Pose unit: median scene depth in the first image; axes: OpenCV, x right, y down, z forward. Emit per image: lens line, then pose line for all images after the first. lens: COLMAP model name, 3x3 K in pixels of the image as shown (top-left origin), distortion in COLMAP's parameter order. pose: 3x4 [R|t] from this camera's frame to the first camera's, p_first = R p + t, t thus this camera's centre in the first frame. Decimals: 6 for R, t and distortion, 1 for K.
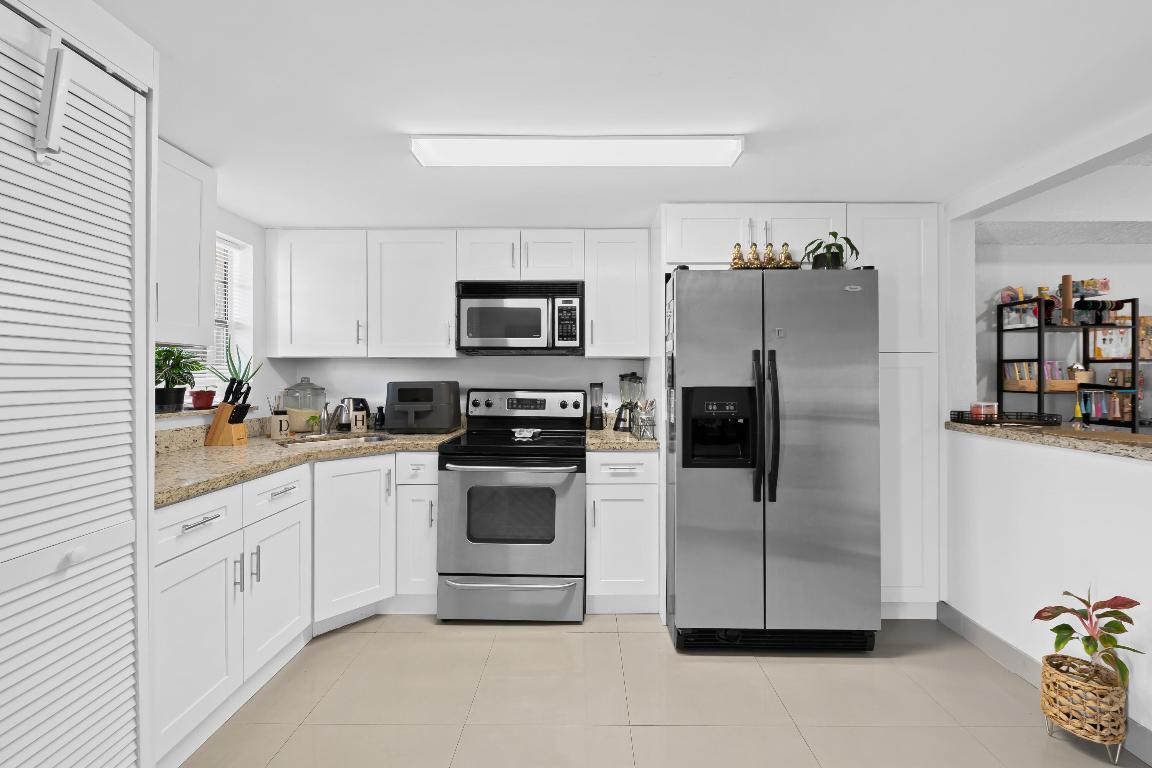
lens RADIAL K [[458.9, 0, 582.5], [0, 458.9, 378.5], [0, 0, 1]] dist [0.001694, -0.000189]
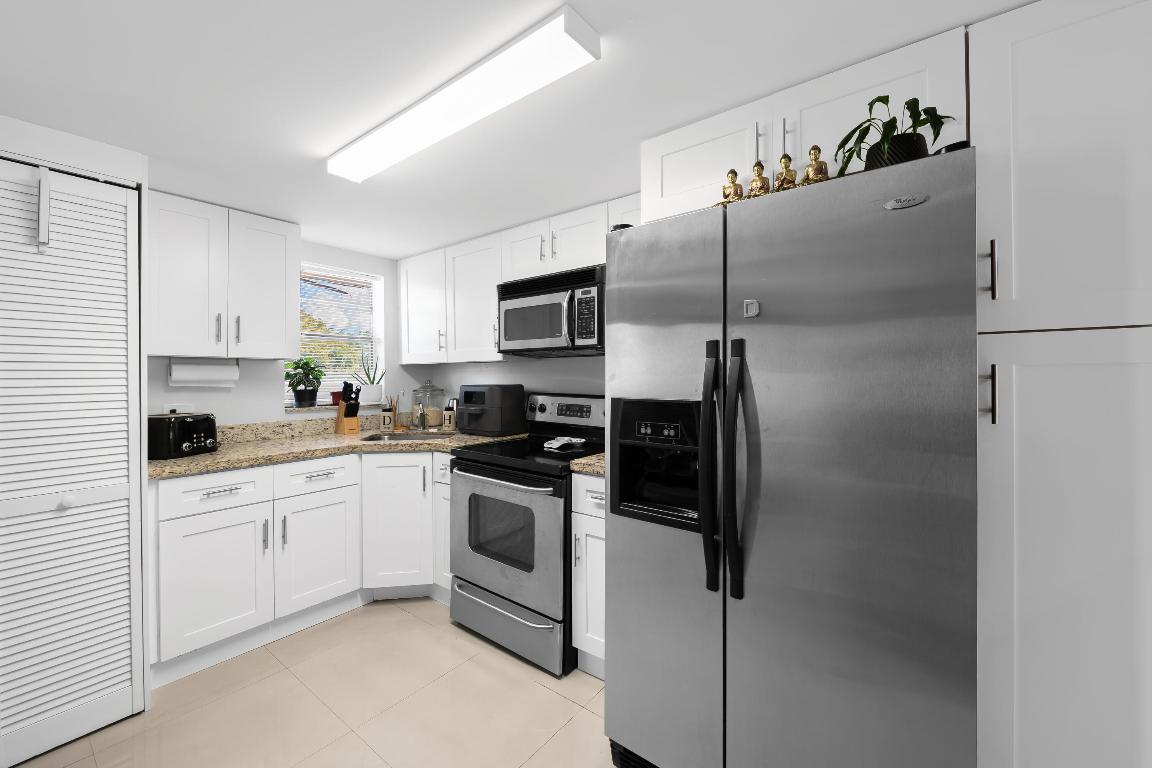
lens RADIAL K [[458.9, 0, 583.8], [0, 458.9, 378.8], [0, 0, 1]] dist [0.001694, -0.000189]
pose [[0.794701, -0.000538, -0.607001, 0.505932], [0.003728, 0.999985, 0.003995, -0.011624], [0.606990, -0.005438, 0.794691, 0.344735]]
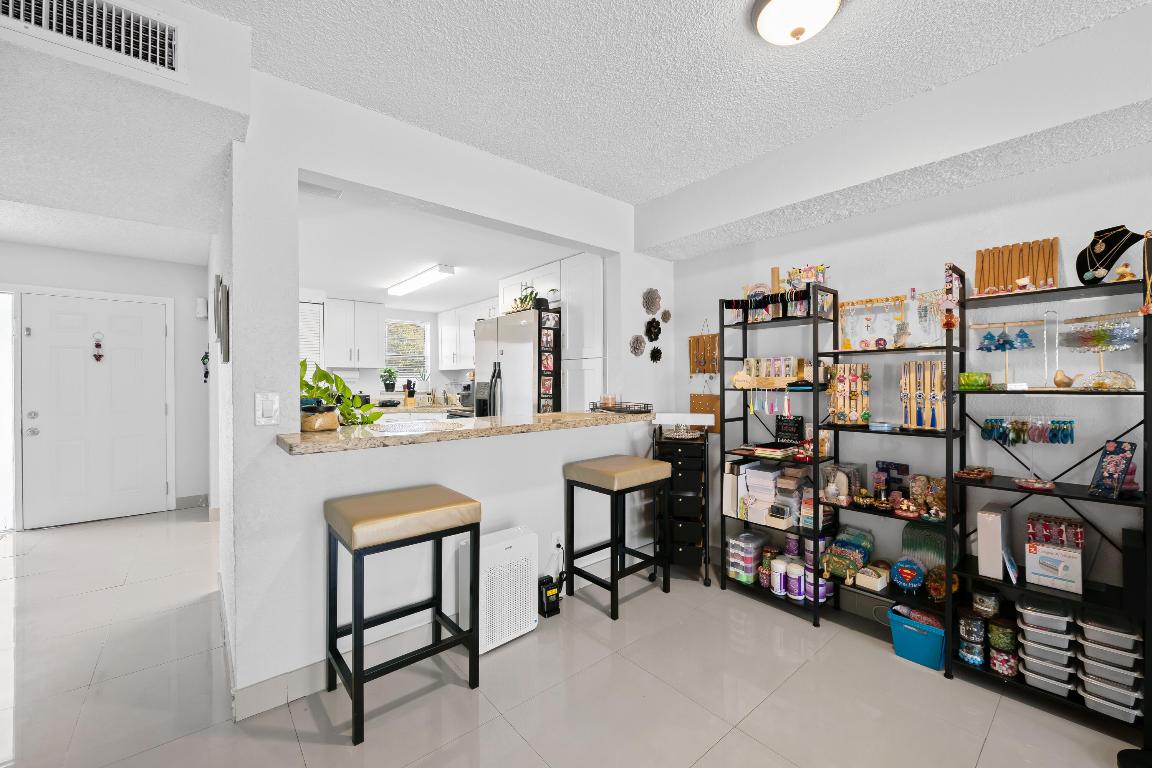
lens RADIAL K [[458.9, 0, 578.9], [0, 458.9, 380.7], [0, 0, 1]] dist [0.001694, -0.000189]
pose [[0.641985, -0.004886, -0.766702, 1.620990], [0.002691, 0.999988, -0.004119, 0.017850], [0.766712, 0.000581, 0.641990, 0.087404]]
